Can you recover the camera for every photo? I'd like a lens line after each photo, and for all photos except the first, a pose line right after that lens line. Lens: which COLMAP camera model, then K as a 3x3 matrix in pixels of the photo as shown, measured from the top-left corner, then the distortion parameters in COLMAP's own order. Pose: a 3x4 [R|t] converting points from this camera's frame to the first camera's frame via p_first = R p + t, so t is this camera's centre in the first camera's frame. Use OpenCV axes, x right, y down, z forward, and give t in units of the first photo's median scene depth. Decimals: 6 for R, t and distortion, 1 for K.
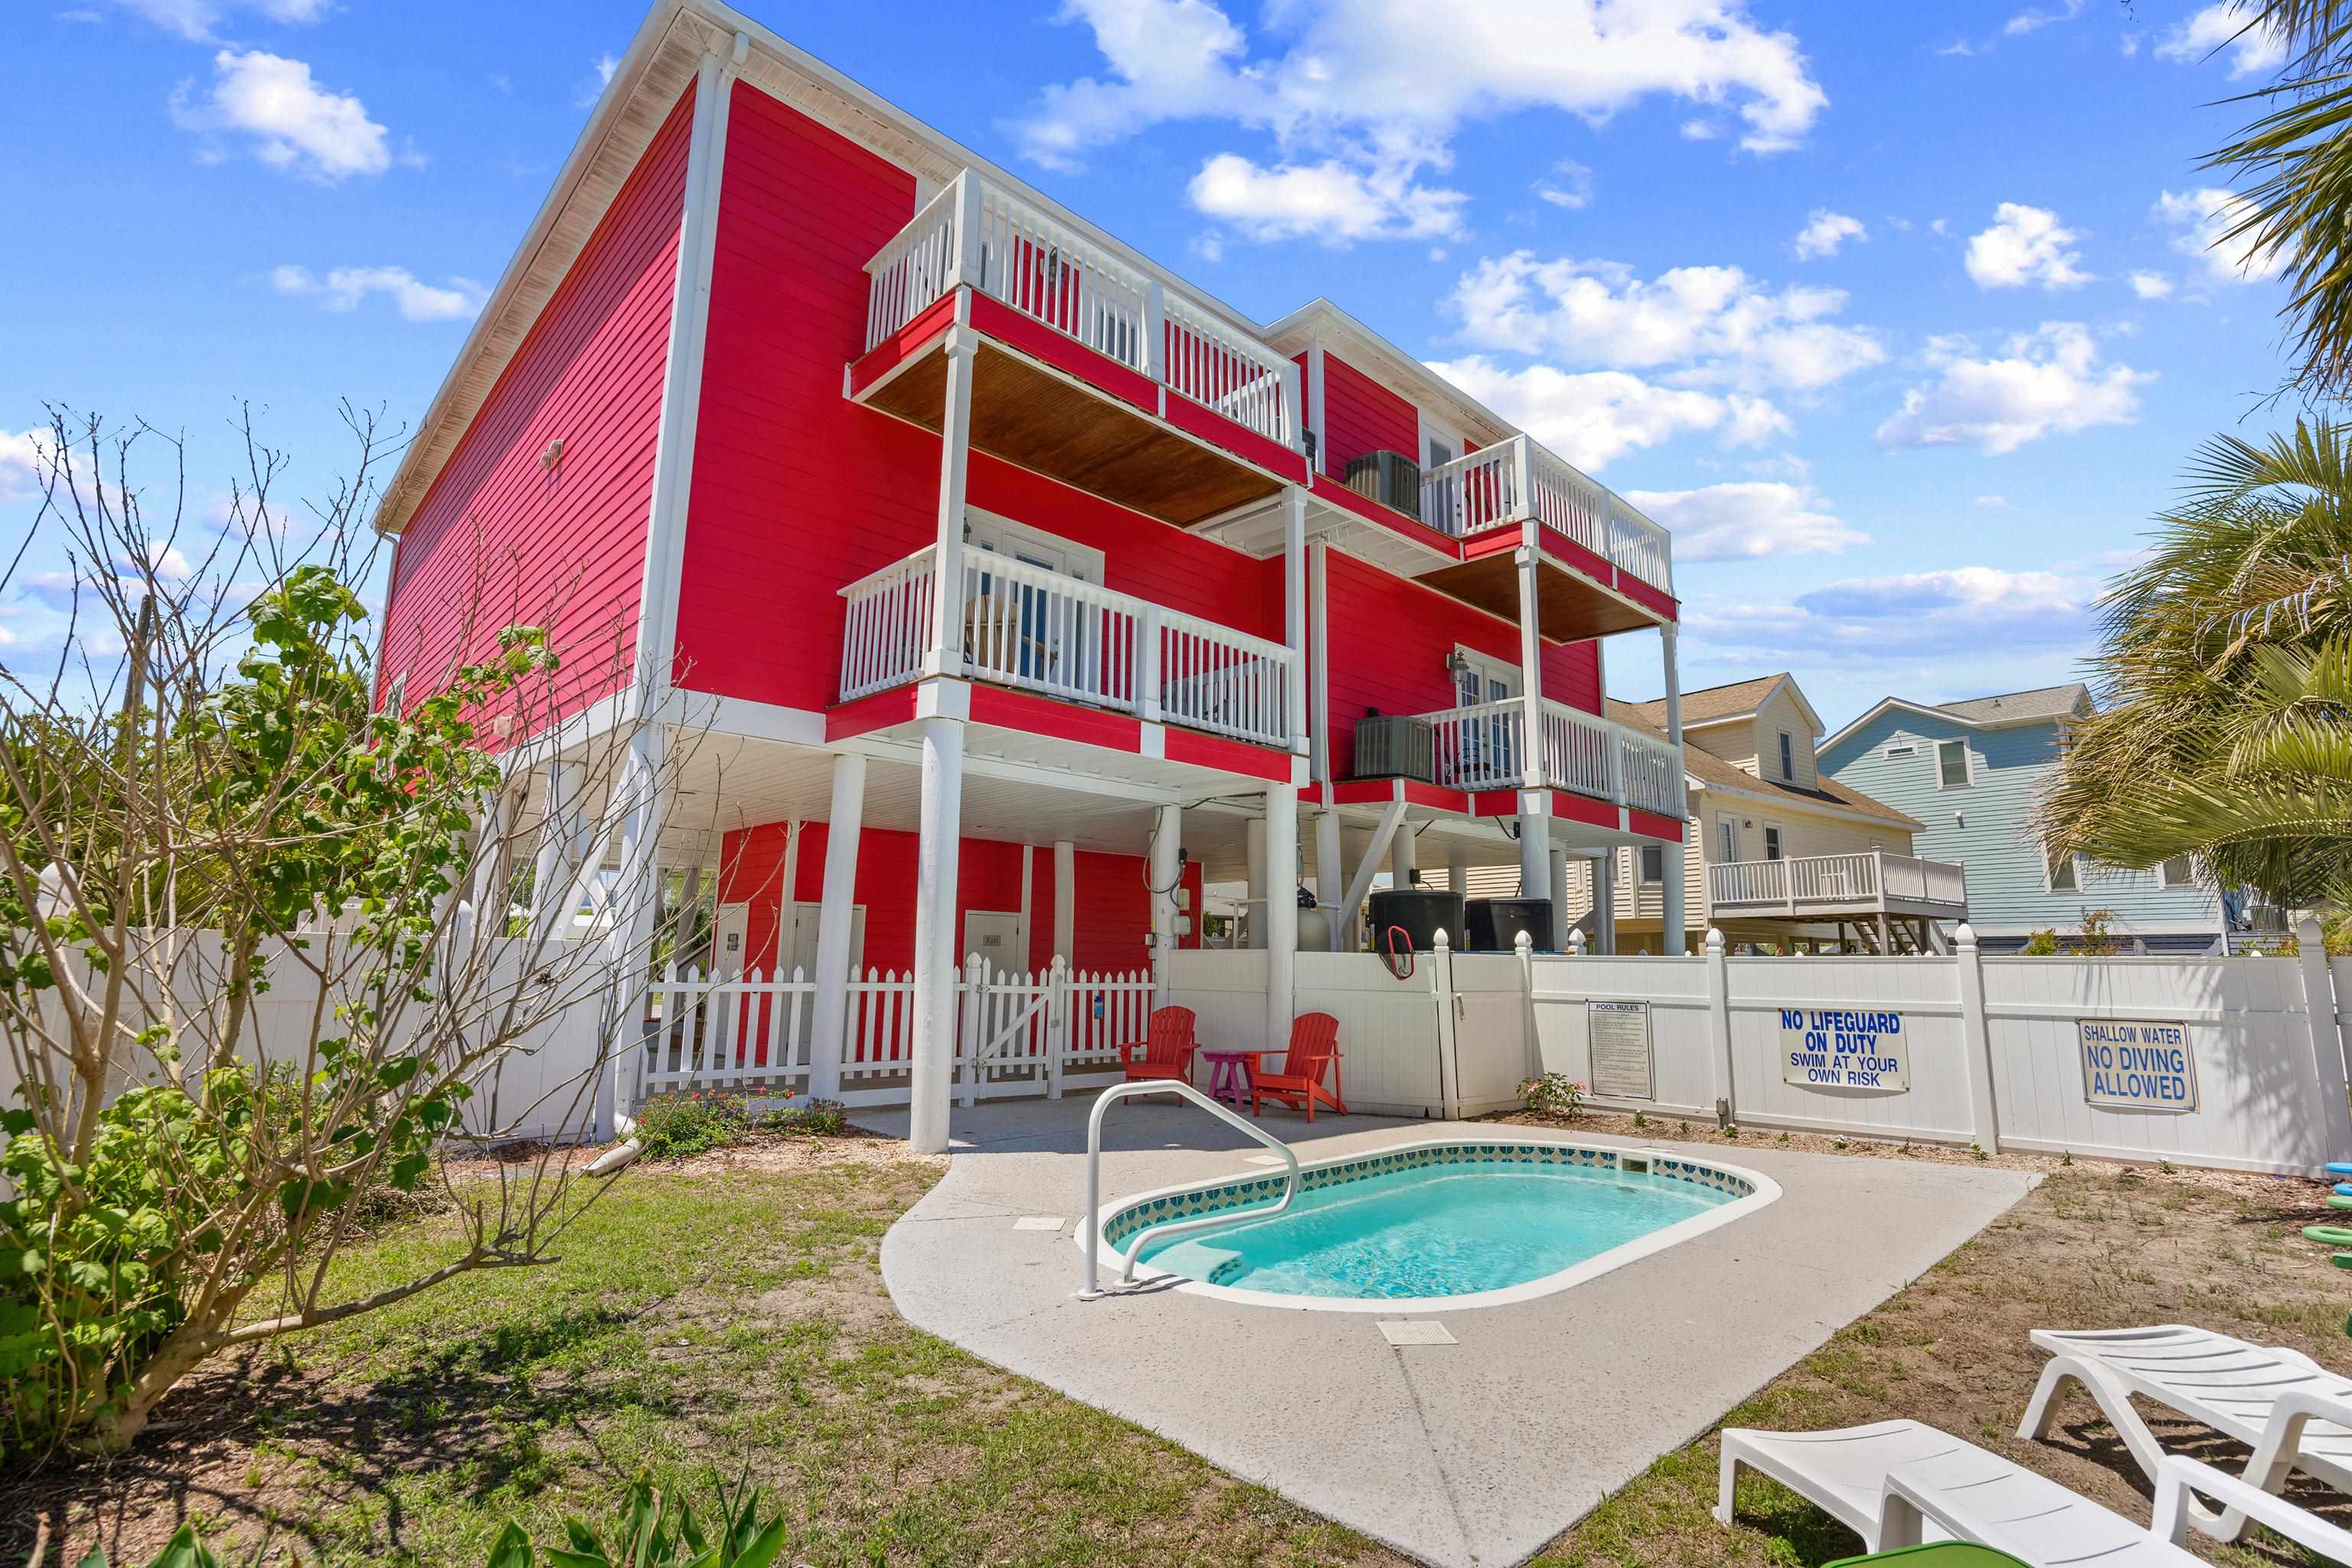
lens RADIAL K [[1119.6, 0, 1182.0], [0, 1119.6, 820.6], [0, 0, 1]] dist [-0.003595, -0.000773]
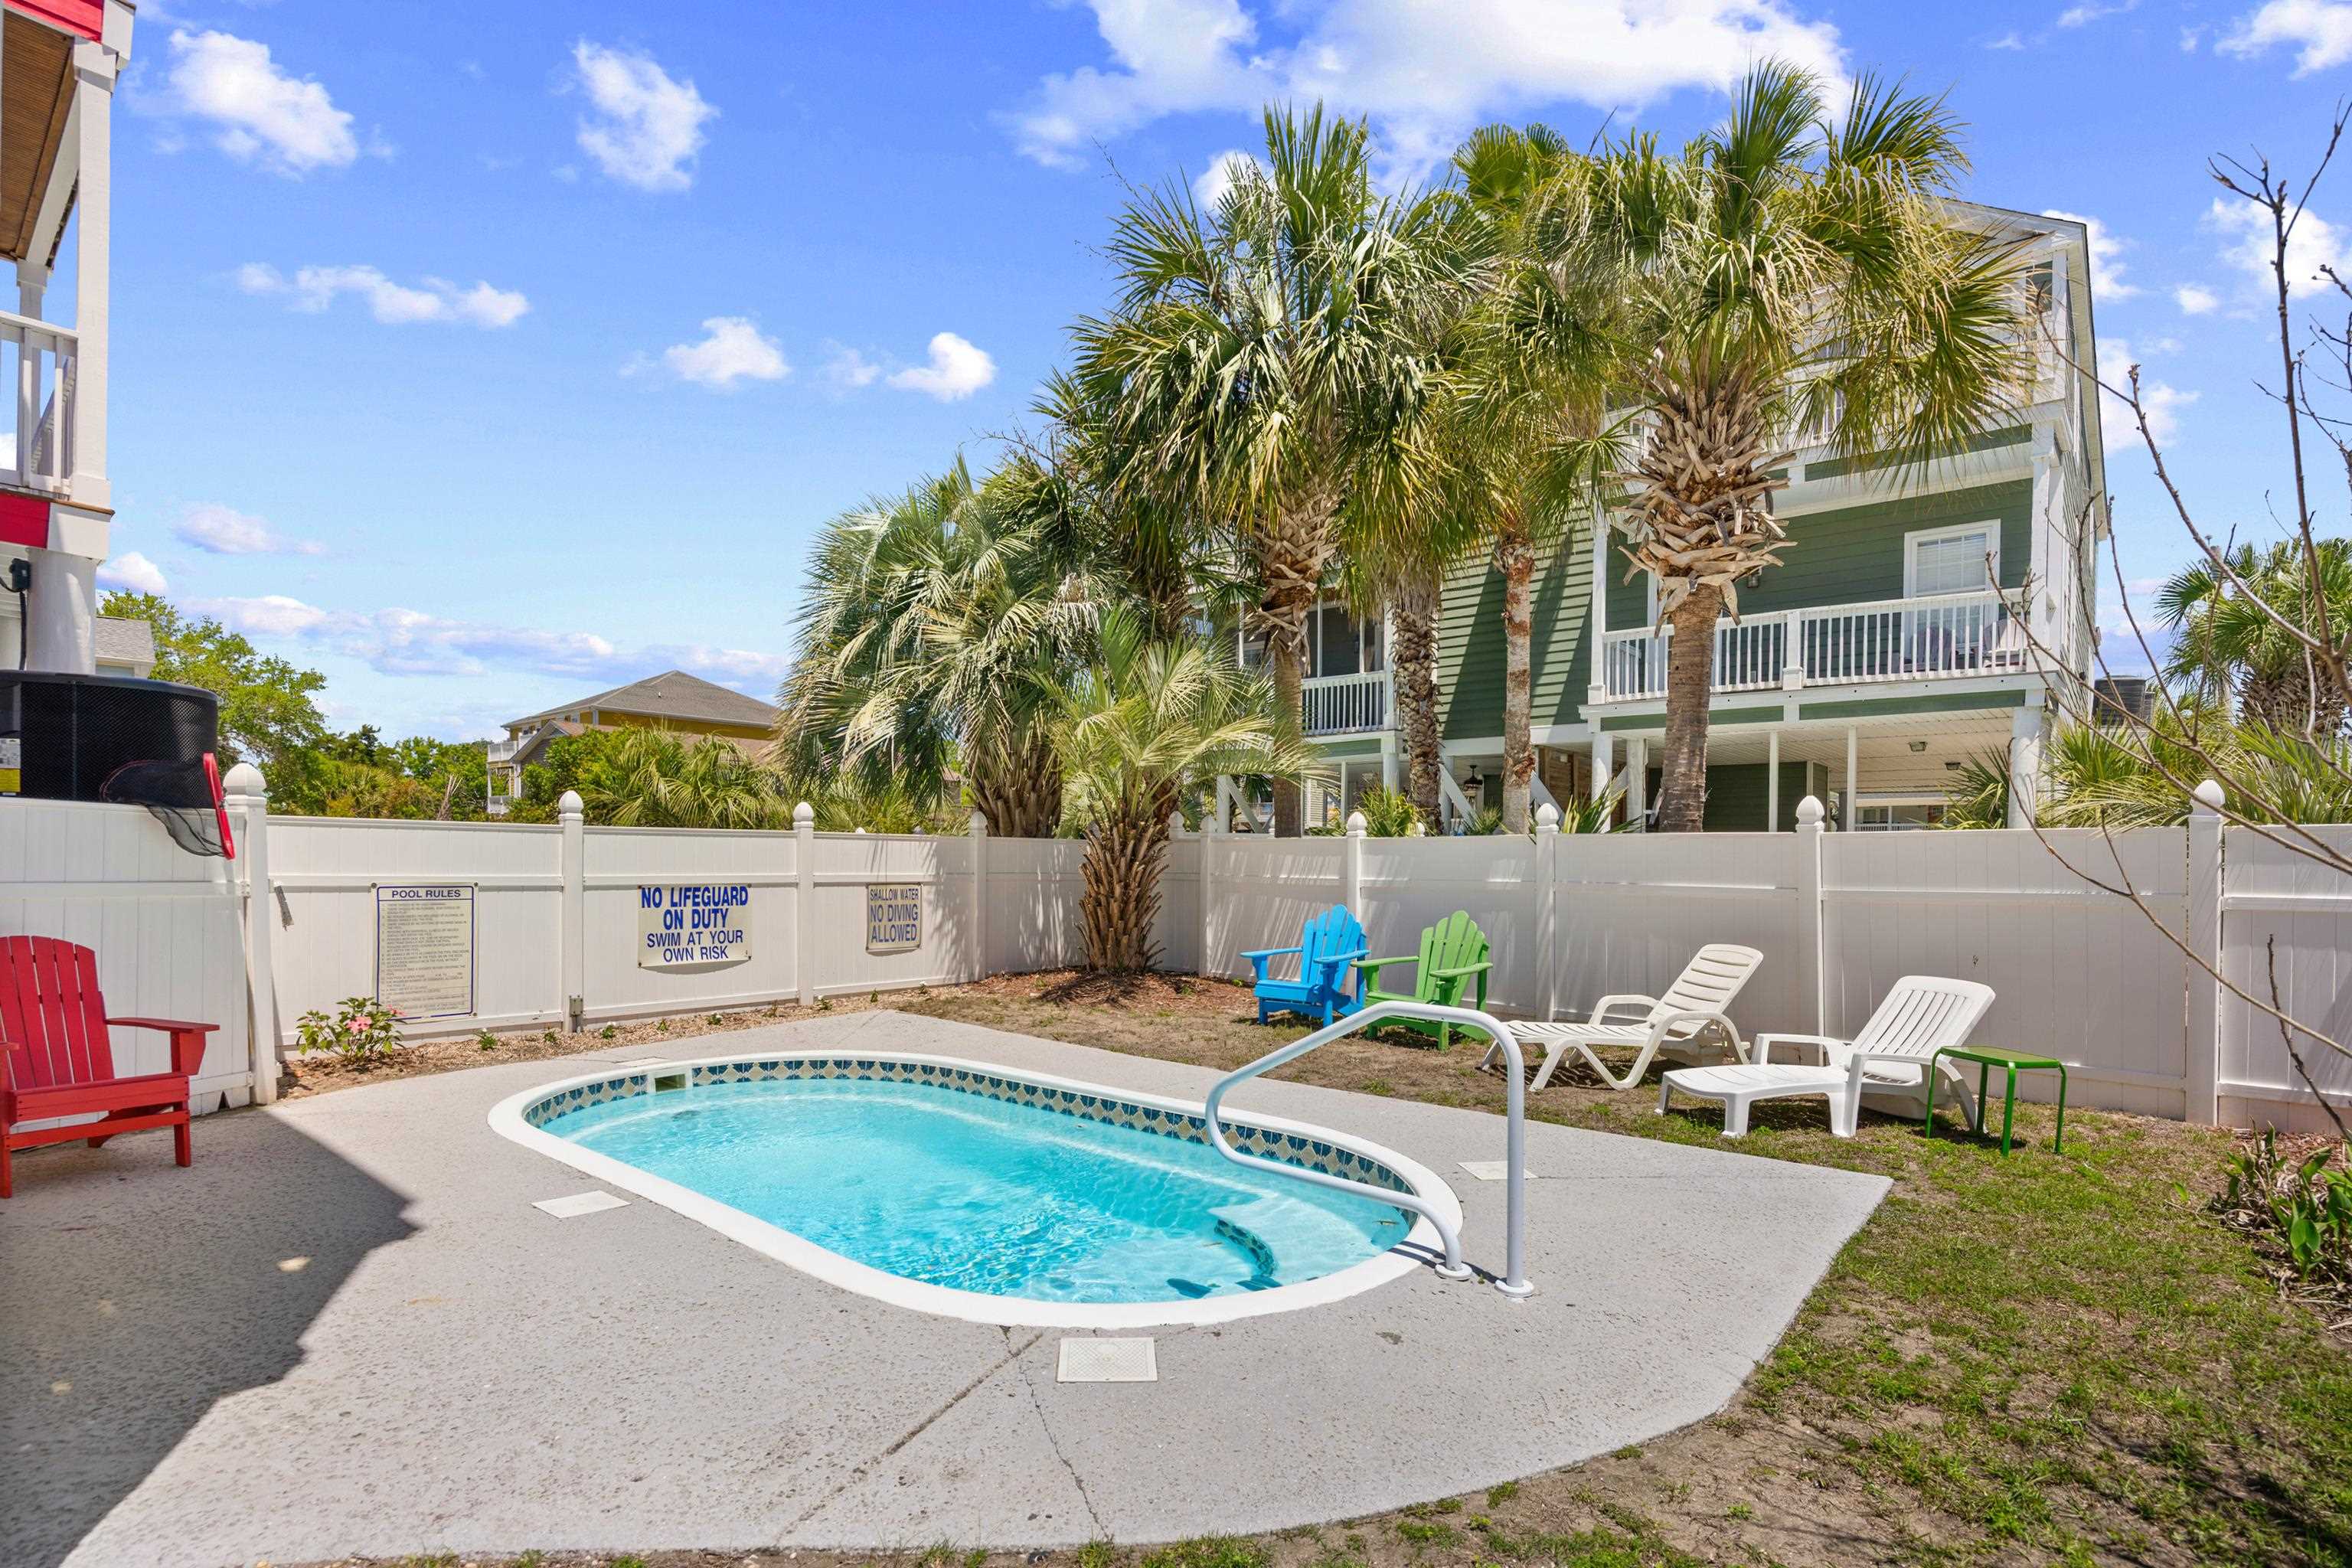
lens RADIAL K [[1119.6, 0, 1182.0], [0, 1119.6, 820.6], [0, 0, 1]] dist [-0.003595, -0.000773]
pose [[-0.118964, 0.023924, 0.992610, -0.431622], [-0.138424, 0.989547, -0.040440, 0.099294], [-0.983202, -0.142212, -0.114409, 0.732181]]
